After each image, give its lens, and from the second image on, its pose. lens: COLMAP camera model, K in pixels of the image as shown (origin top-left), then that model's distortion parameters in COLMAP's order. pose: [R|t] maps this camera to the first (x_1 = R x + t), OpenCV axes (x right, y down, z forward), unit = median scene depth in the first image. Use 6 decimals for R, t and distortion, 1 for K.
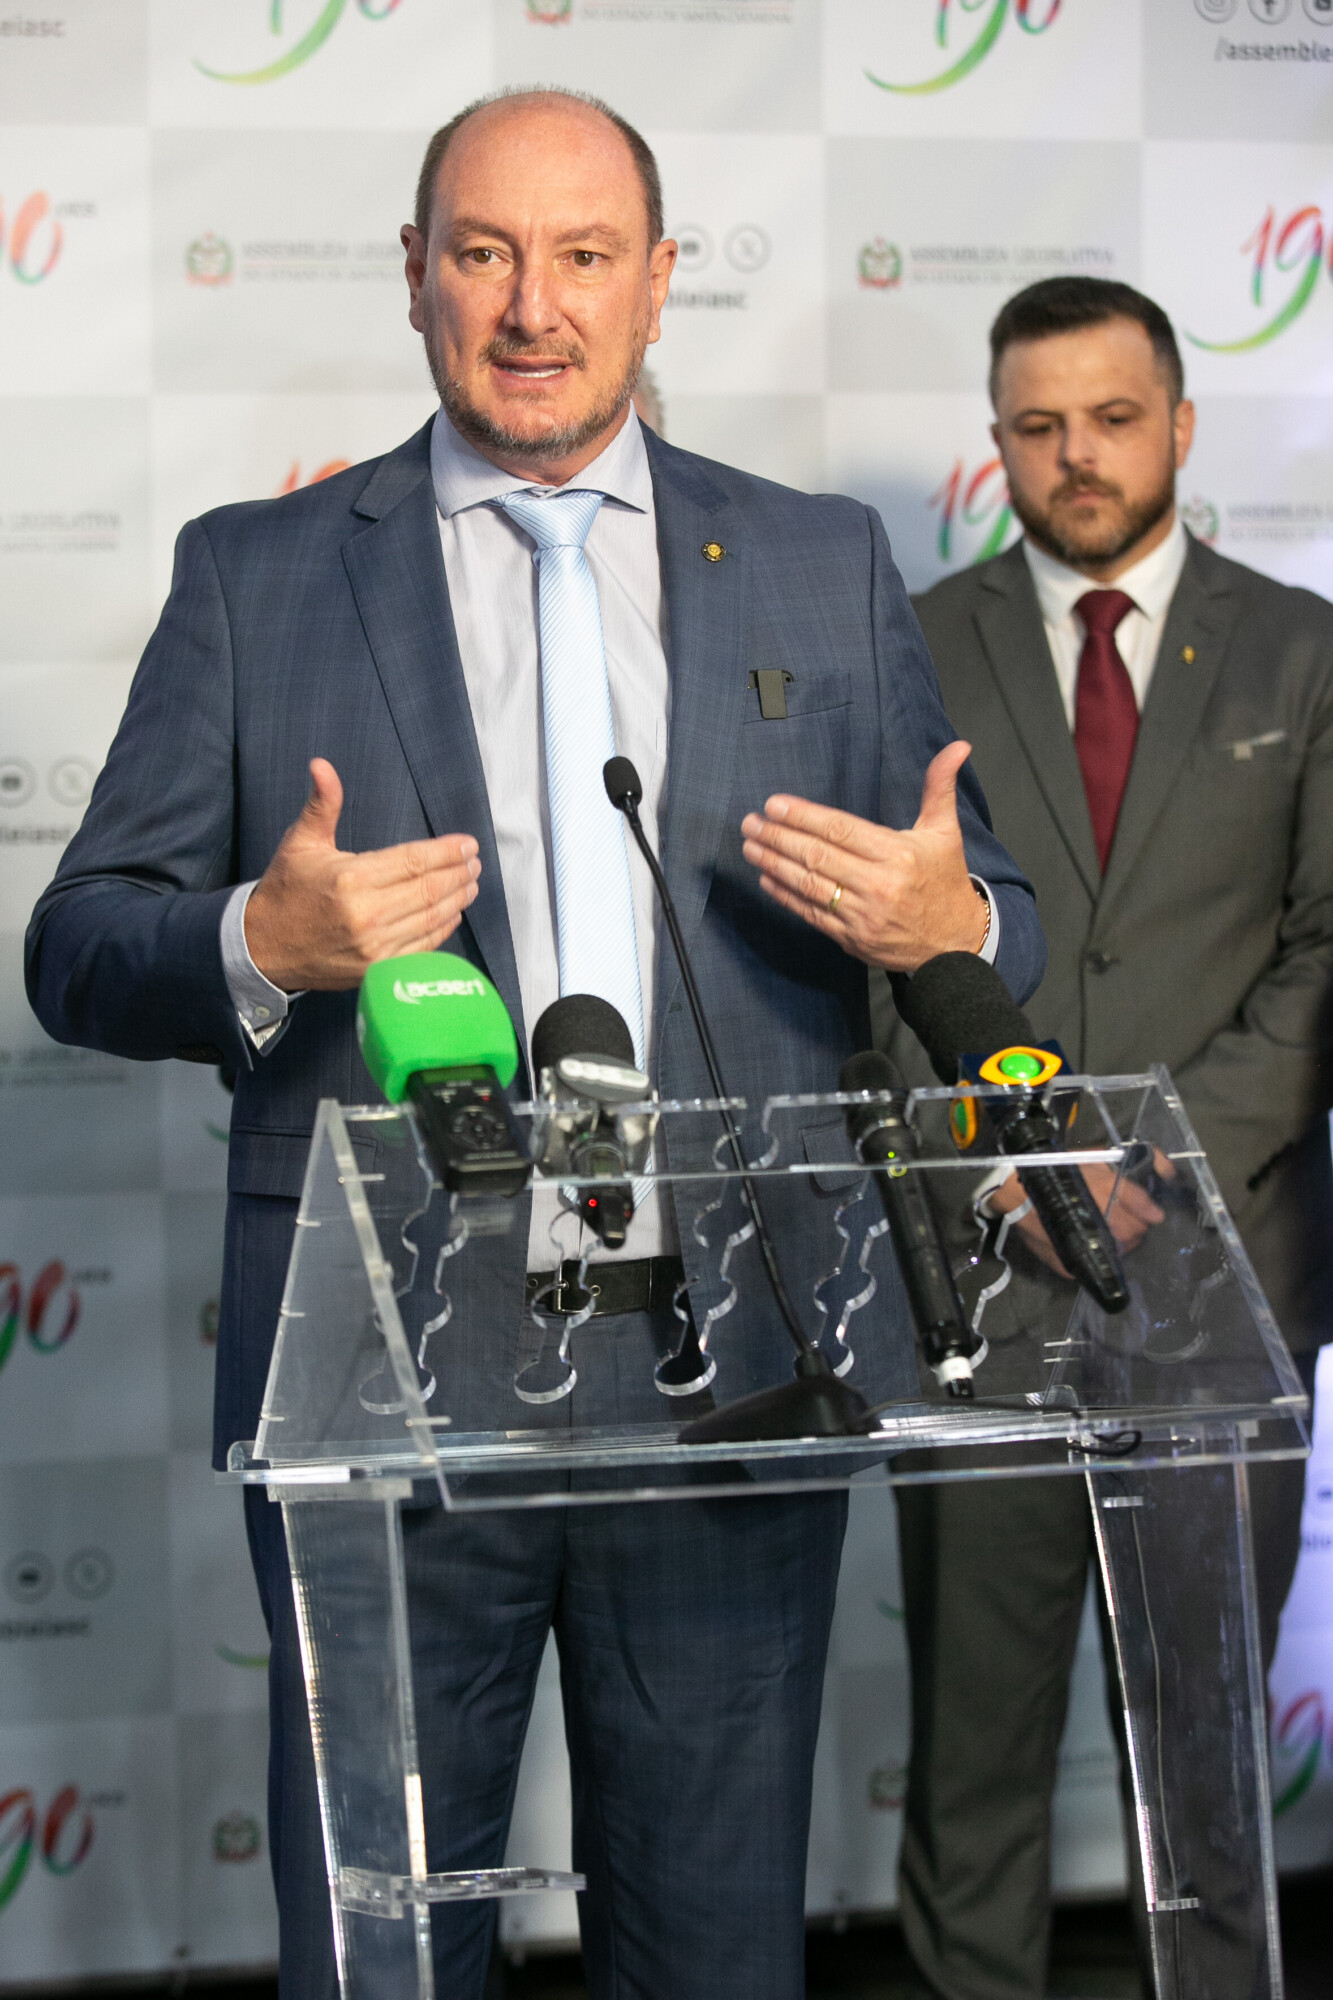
lens RADIAL K [[7873.4, 0, 604.2], [0, 7873.4, 1033.7], [0, 0, 1]] dist [0.243442, 0.000000]
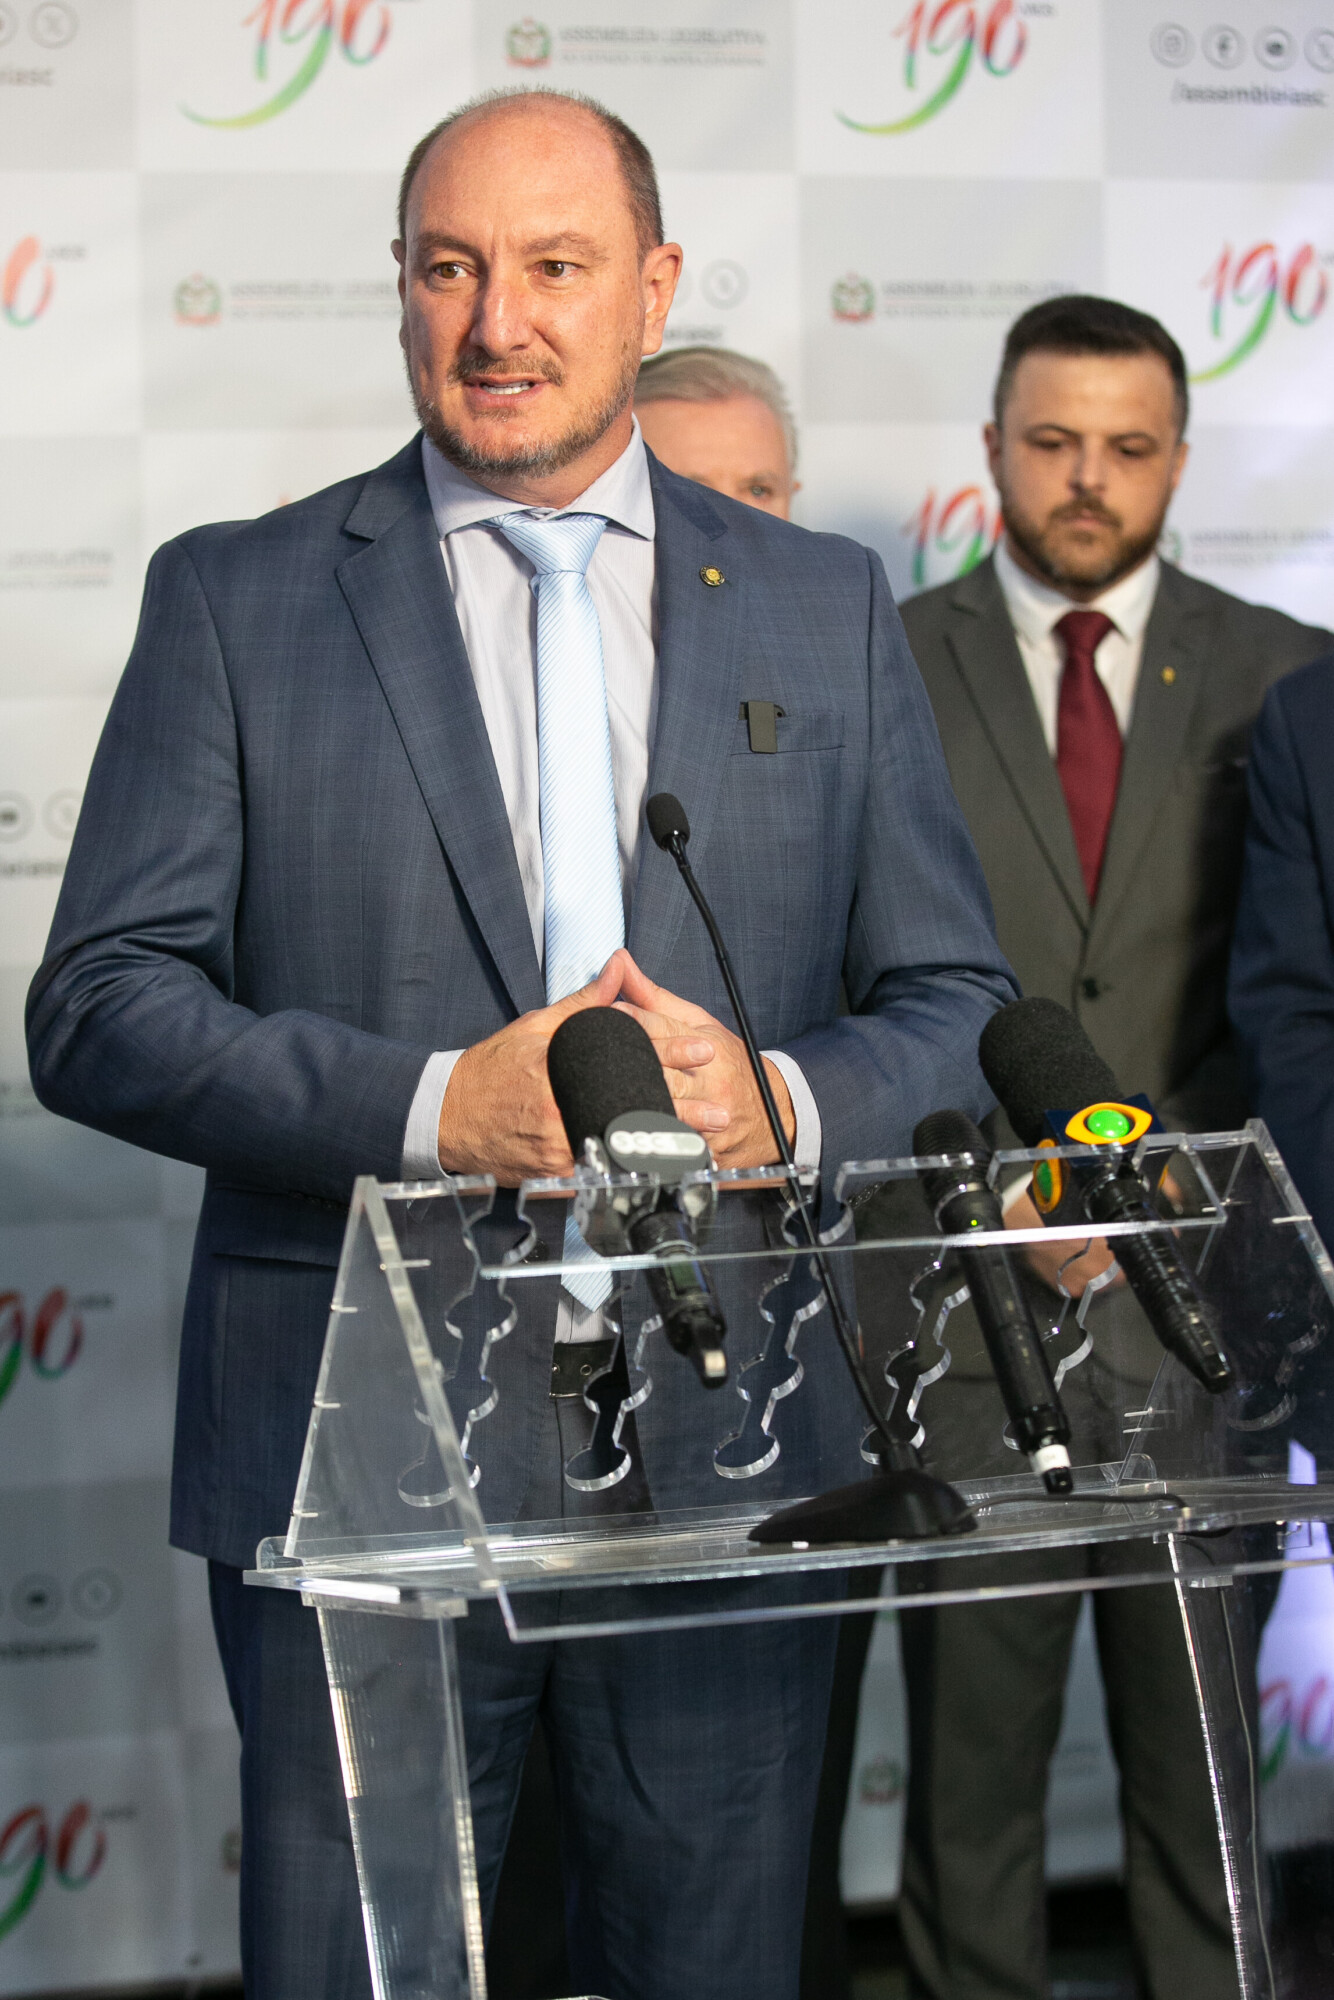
lens RADIAL K [[5627.3, 0, 614.3], [0, 5627.3, 967.4], [0, 0, 1]] dist [-0.110814, 0.000000]
pose [[0.999304, -0.013573, 0.034732, -0.027928], [0.013453, 0.999903, 0.003698, -0.017448], [-0.034779, -0.003229, 0.999390, 0.339412]]
